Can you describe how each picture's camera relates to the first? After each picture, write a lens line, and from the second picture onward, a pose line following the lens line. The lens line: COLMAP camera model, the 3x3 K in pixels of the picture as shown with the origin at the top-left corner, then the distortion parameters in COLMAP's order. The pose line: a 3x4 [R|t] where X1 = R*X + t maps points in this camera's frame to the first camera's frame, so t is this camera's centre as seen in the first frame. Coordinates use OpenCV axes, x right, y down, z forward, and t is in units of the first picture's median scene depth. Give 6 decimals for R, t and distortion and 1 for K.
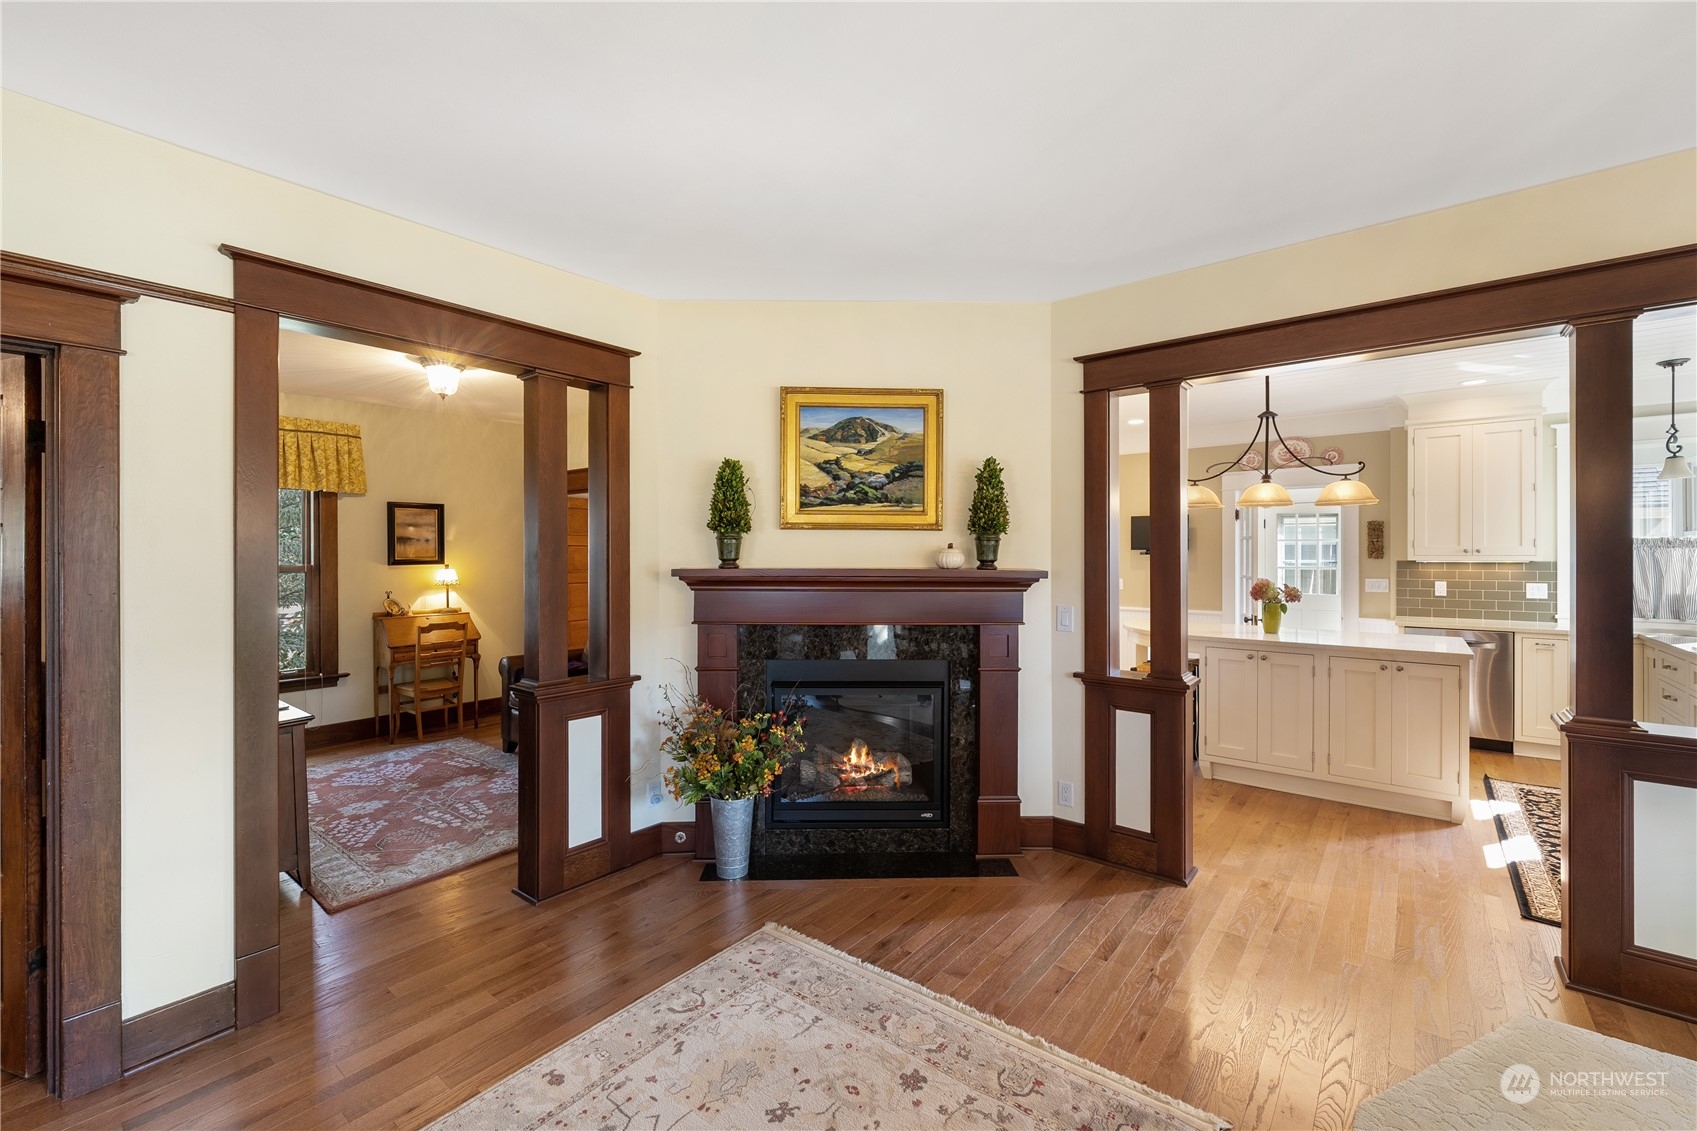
lens RADIAL K [[698.8, 0, 862.1], [0, 698.8, 556.5], [0, 0, 1]] dist [-0.000571, 0.000548]
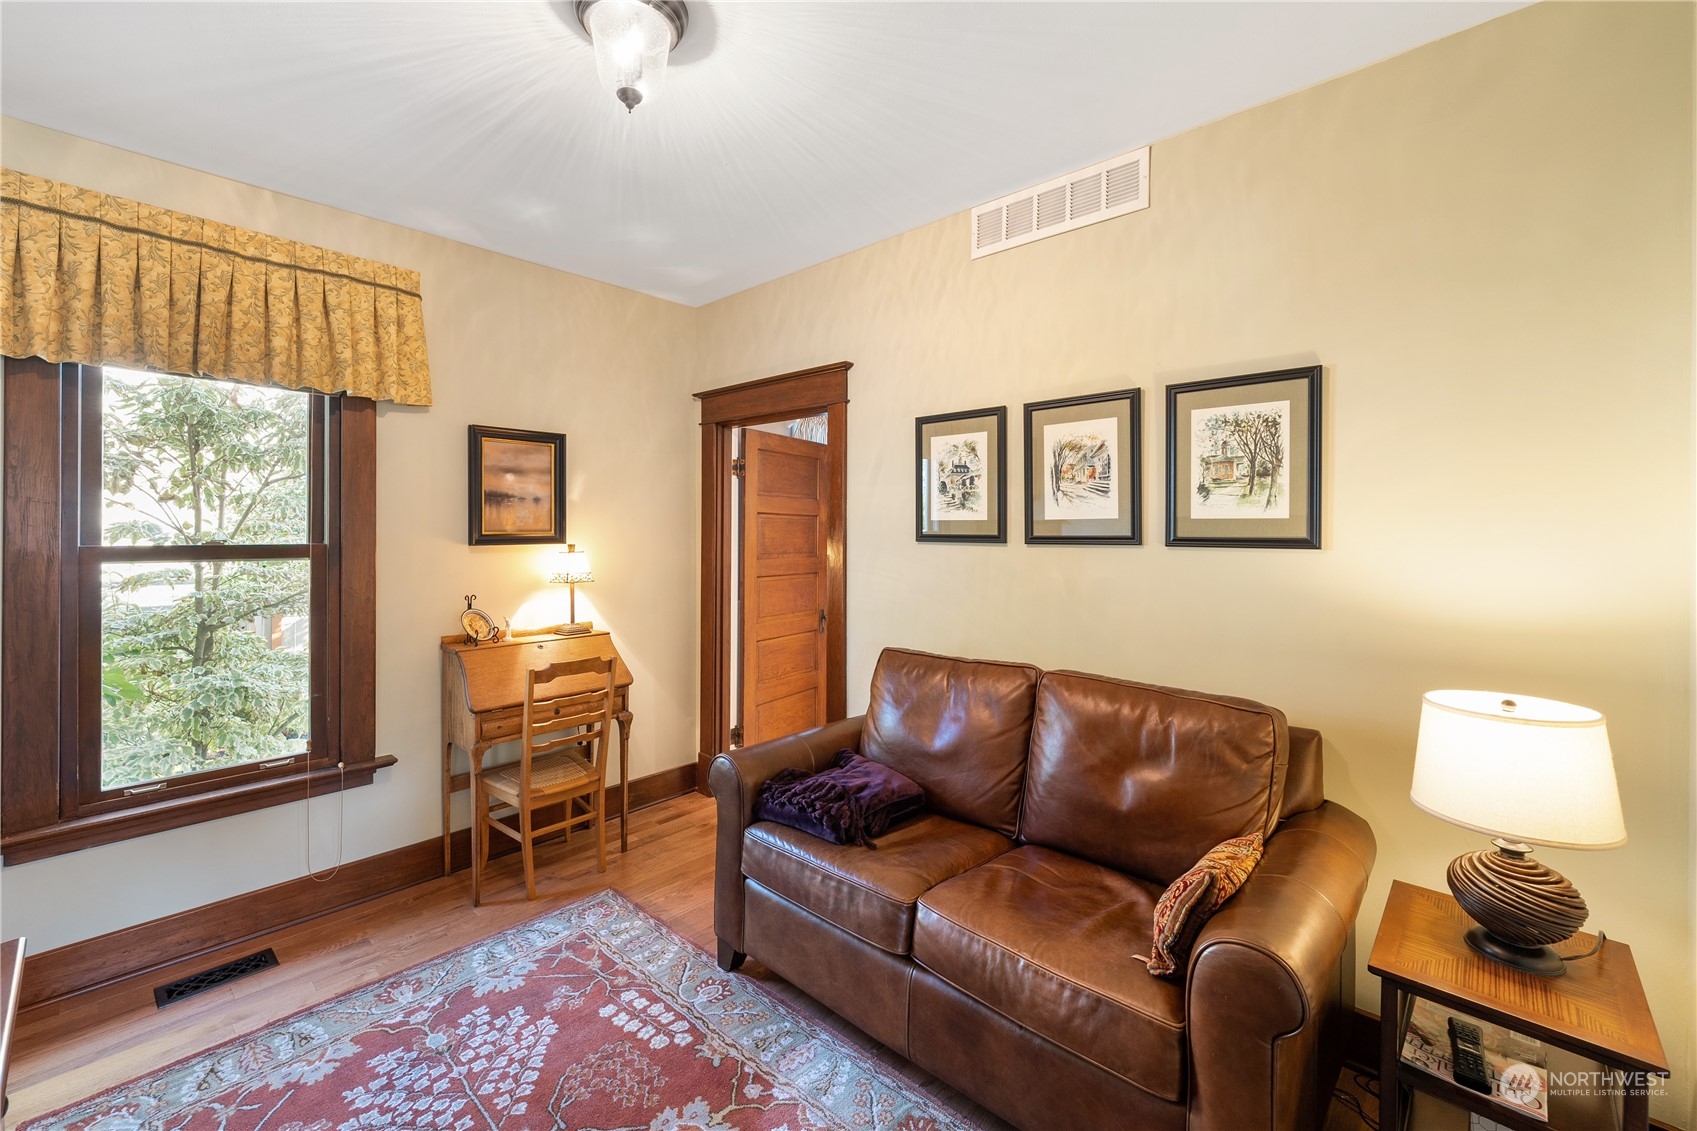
lens RADIAL K [[698.8, 0, 860.2], [0, 698.8, 537.9], [0, 0, 1]] dist [-0.000571, 0.000548]
pose [[0.997816, 0.009689, -0.065340, -0.353427], [-0.009420, 0.999946, 0.004428, 0.002166], [0.065379, -0.003803, 0.997853, 0.498497]]
